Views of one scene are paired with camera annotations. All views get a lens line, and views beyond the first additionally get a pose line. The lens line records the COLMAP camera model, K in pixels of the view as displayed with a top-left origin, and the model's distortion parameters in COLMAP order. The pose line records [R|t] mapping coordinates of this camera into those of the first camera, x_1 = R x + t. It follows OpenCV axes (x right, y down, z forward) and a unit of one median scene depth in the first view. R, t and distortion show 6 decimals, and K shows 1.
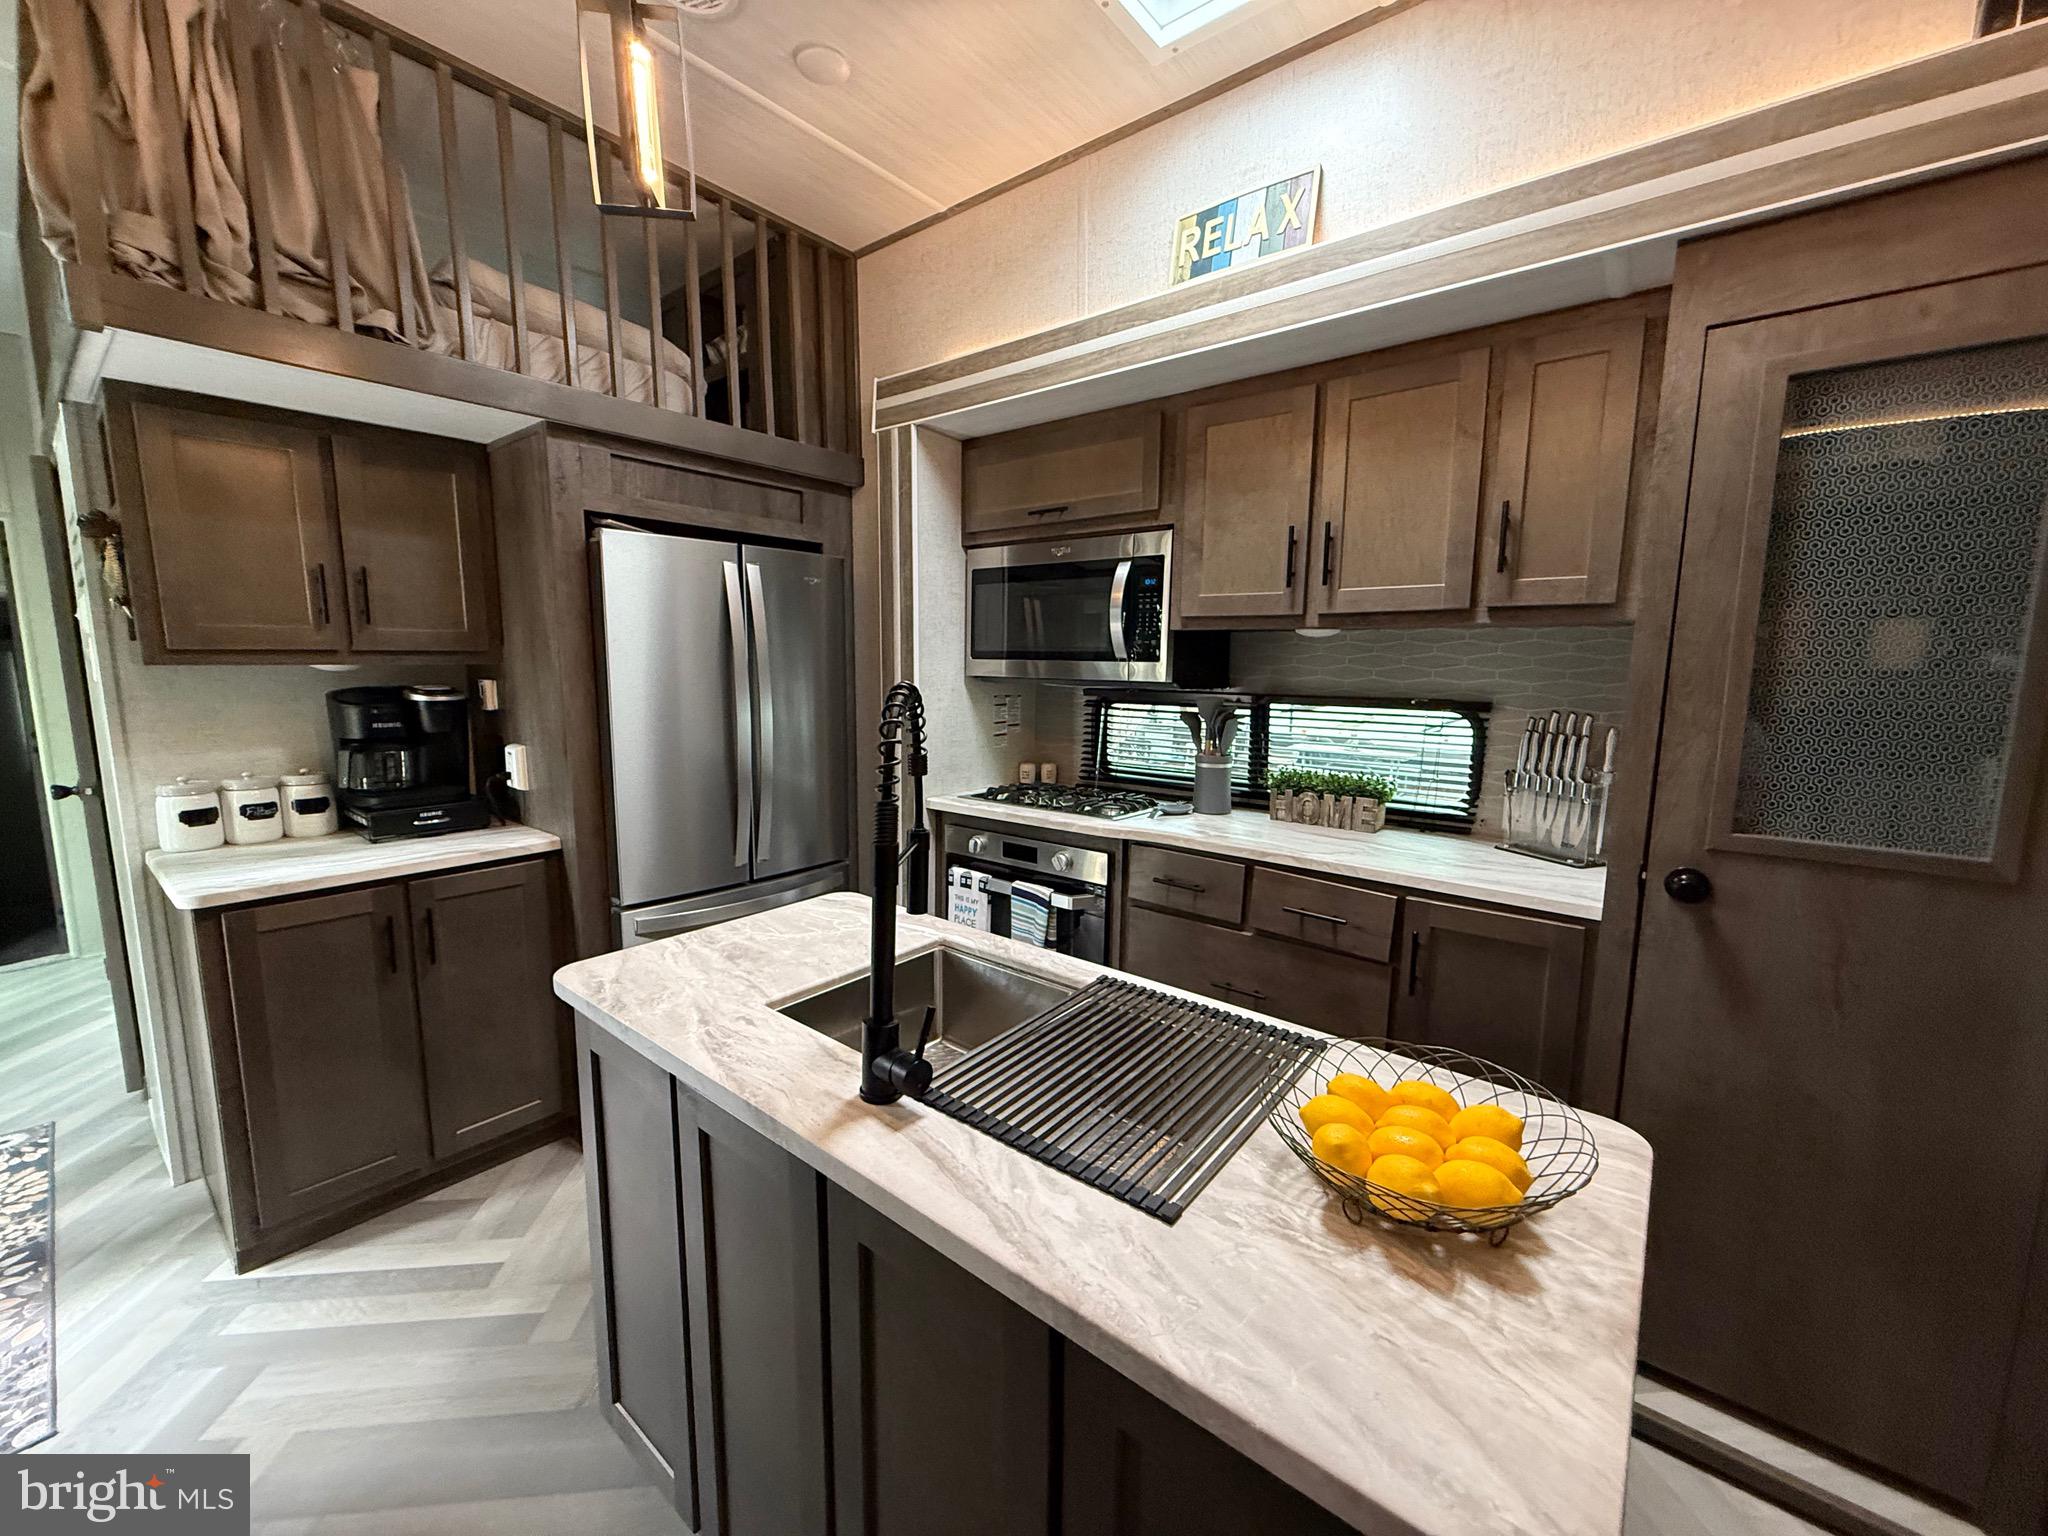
lens RADIAL K [[813.1, 0, 1014.1], [0, 813.1, 770.2], [0, 0, 1]] dist [0.001524, -0.001024]
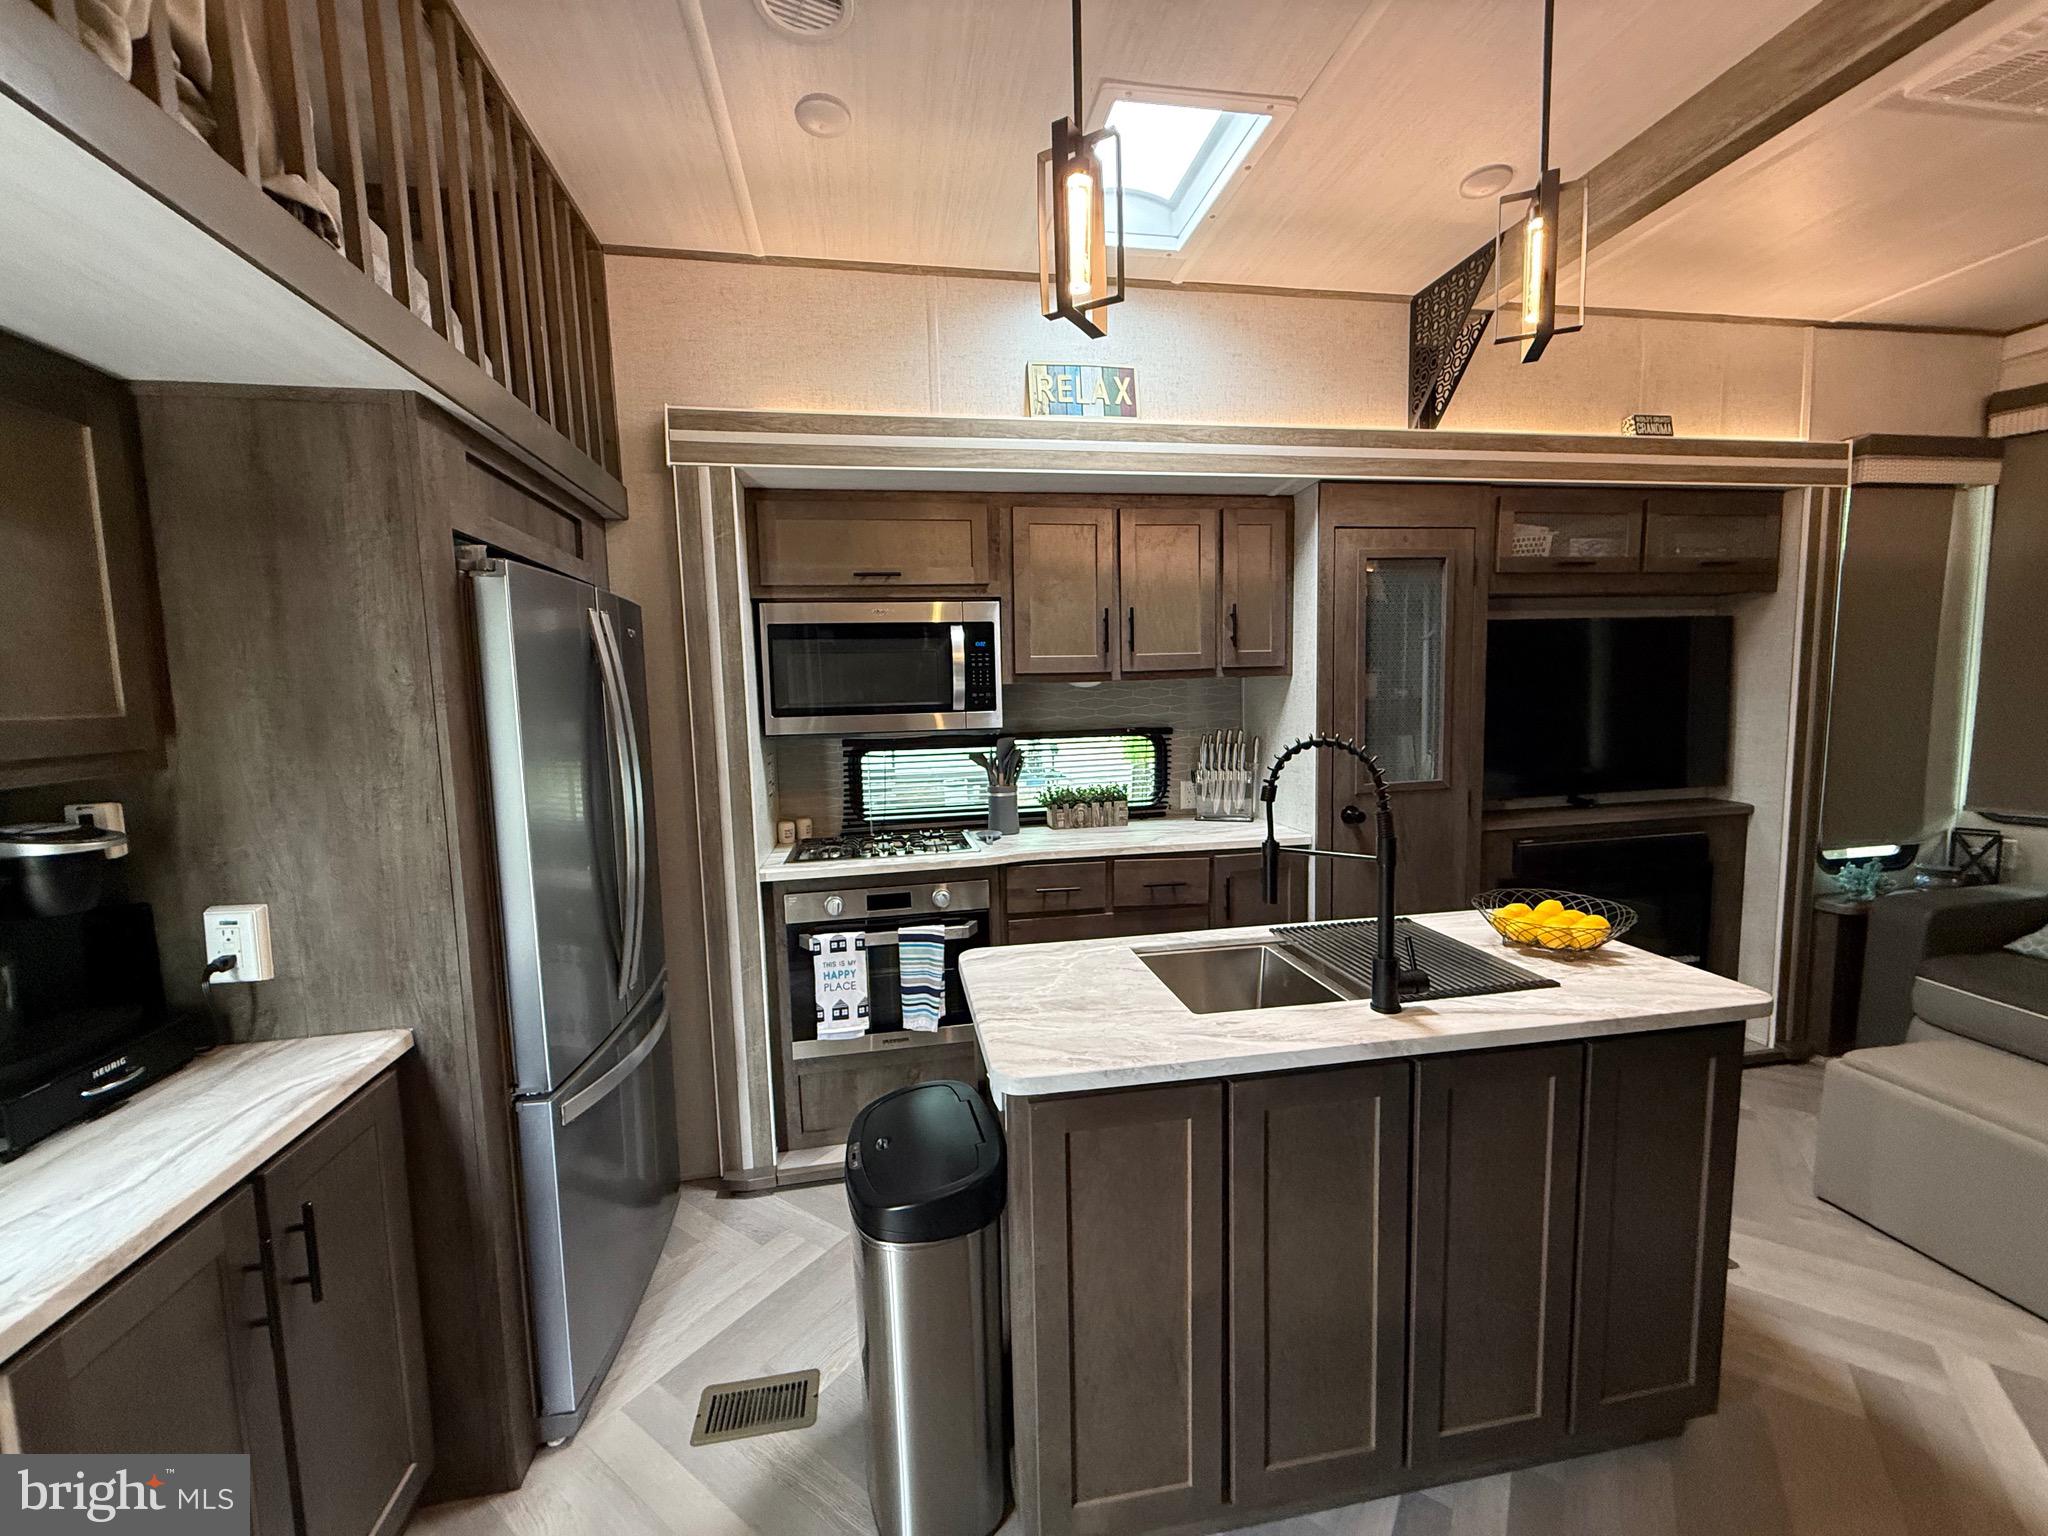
lens RADIAL K [[813.1, 0, 1013.9], [0, 813.1, 772.8], [0, 0, 1]] dist [0.001524, -0.001024]
pose [[0.650601, -0.103749, 0.752300, -0.732183], [0.137465, 0.990349, 0.017697, -0.064035], [-0.746875, 0.091901, 0.658583, 0.216136]]
